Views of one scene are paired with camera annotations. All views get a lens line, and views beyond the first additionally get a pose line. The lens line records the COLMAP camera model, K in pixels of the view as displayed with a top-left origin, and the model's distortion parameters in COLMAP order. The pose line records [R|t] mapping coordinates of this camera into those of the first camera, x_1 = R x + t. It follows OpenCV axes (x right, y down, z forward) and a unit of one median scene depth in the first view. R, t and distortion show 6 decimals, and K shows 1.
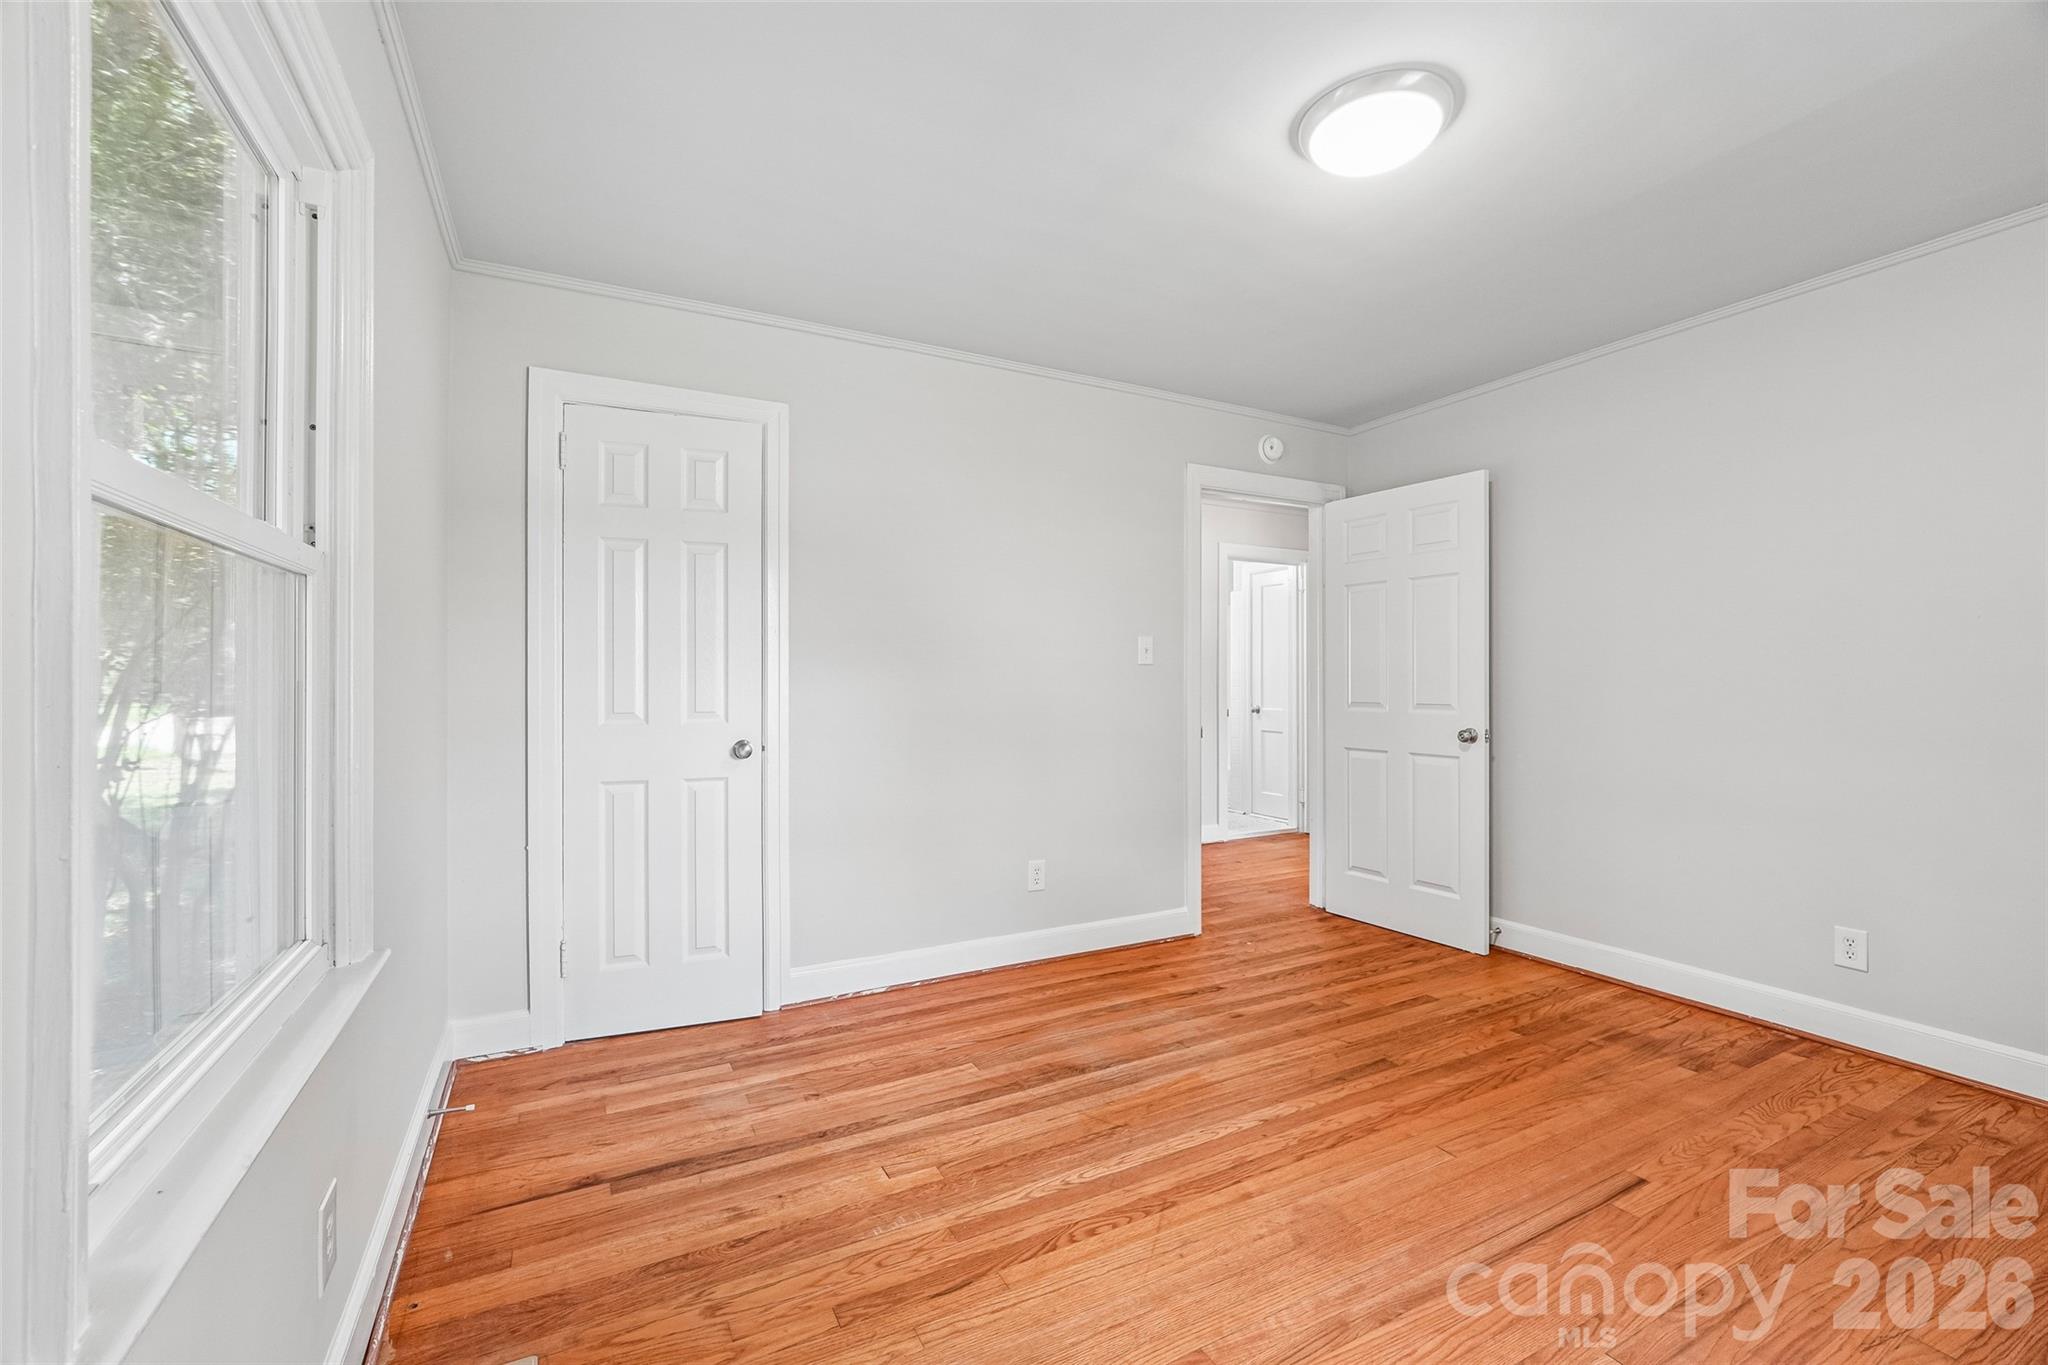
lens RADIAL K [[856.4, 0, 1008.1], [0, 856.4, 677.9], [0, 0, 1]] dist [-0.003078, -0.000281]
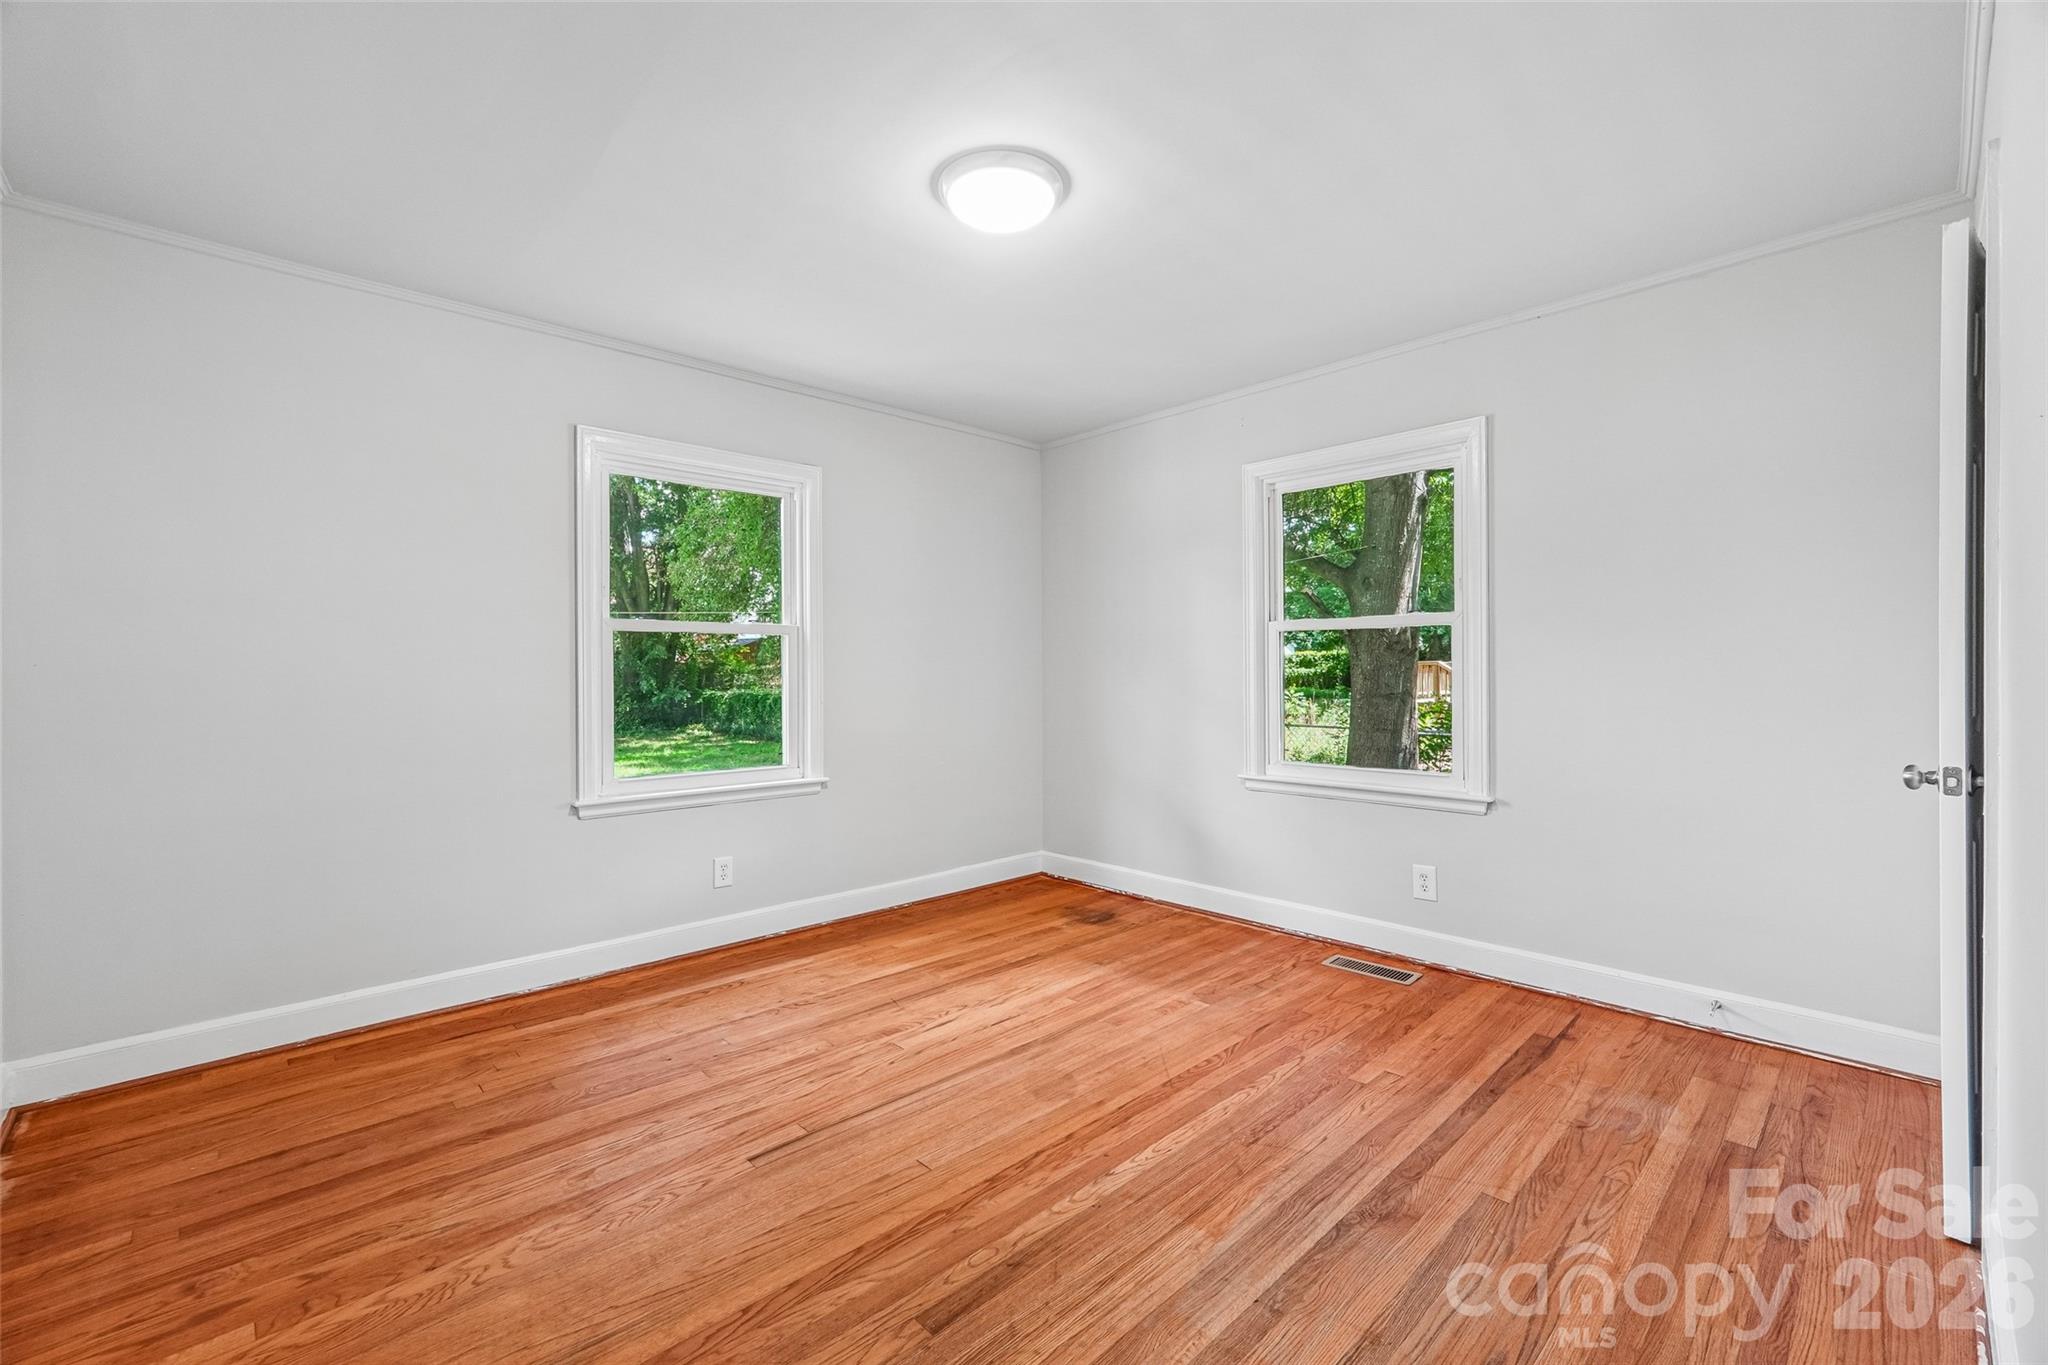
lens RADIAL K [[856.4, 0, 1008.1], [0, 856.4, 677.9], [0, 0, 1]] dist [-0.003078, -0.000281]
pose [[-0.963980, 0.009248, -0.265815, 0.642806], [0.007336, 0.999940, 0.008186, 0.004853], [0.265875, 0.005941, -0.963989, 1.858466]]
